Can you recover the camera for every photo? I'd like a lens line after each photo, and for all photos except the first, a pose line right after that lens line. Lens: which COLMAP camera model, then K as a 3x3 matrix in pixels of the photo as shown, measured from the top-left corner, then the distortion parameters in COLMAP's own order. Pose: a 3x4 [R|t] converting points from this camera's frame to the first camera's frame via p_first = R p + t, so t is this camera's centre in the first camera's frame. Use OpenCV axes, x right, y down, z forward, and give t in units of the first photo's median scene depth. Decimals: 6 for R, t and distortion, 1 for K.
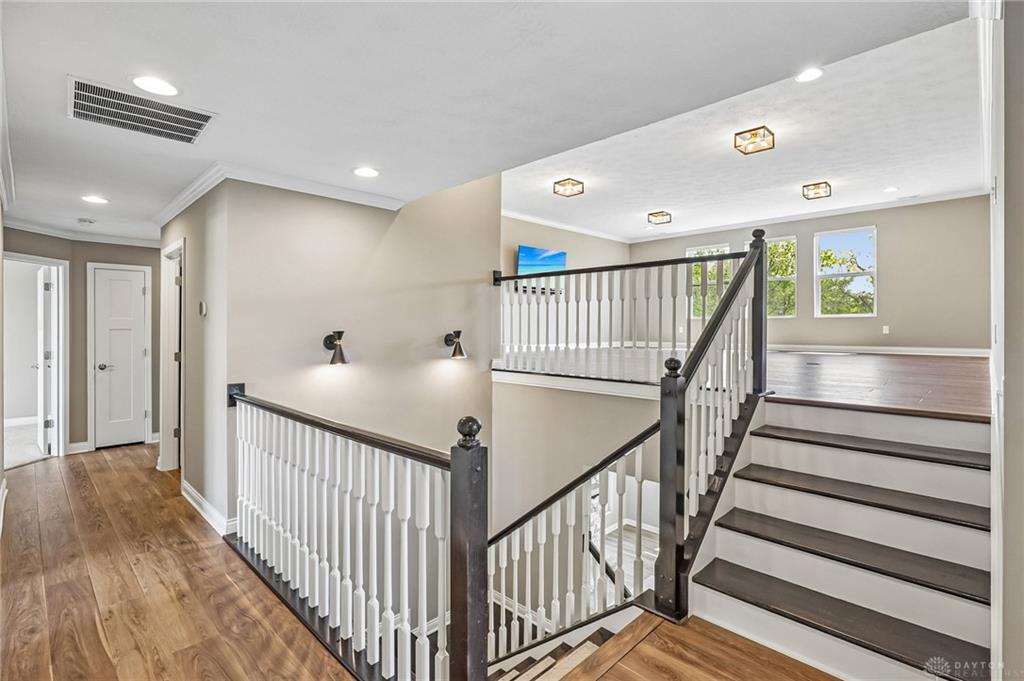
lens RADIAL K [[483.5, 0, 510.7], [0, 483.5, 333.8], [0, 0, 1]] dist [-0.004696, 0.000241]
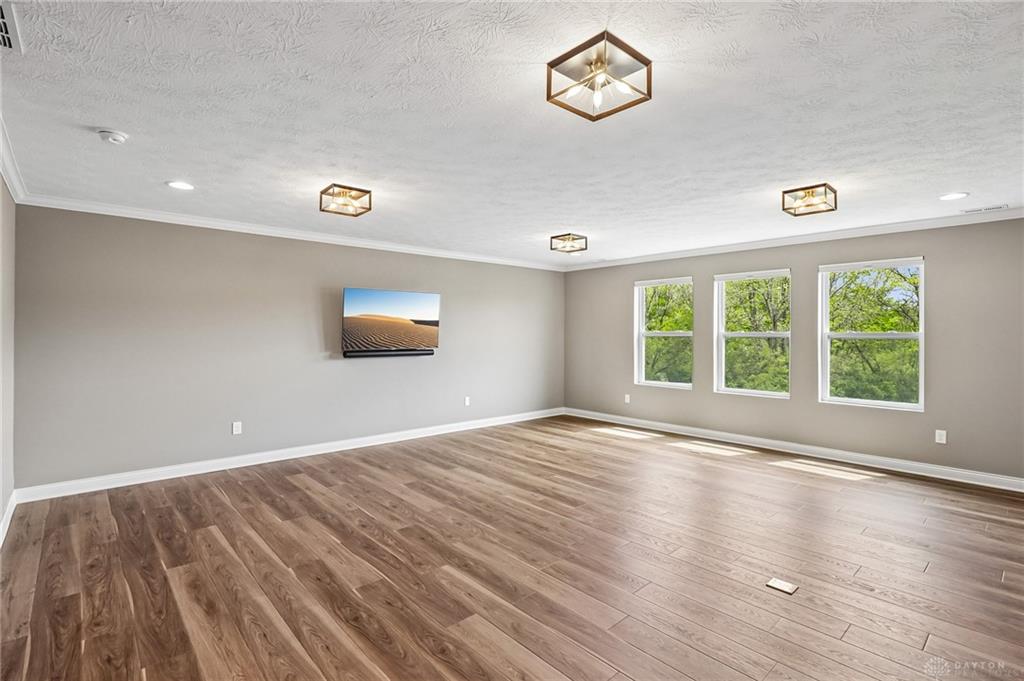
lens RADIAL K [[483.5, 0, 514.9], [0, 483.5, 338.3], [0, 0, 1]] dist [-0.004696, 0.000241]
pose [[0.998790, 0.001529, -0.049165, 0.334438], [-0.001358, 0.999993, 0.003510, -0.144904], [0.049170, -0.003439, 0.998785, 0.449366]]
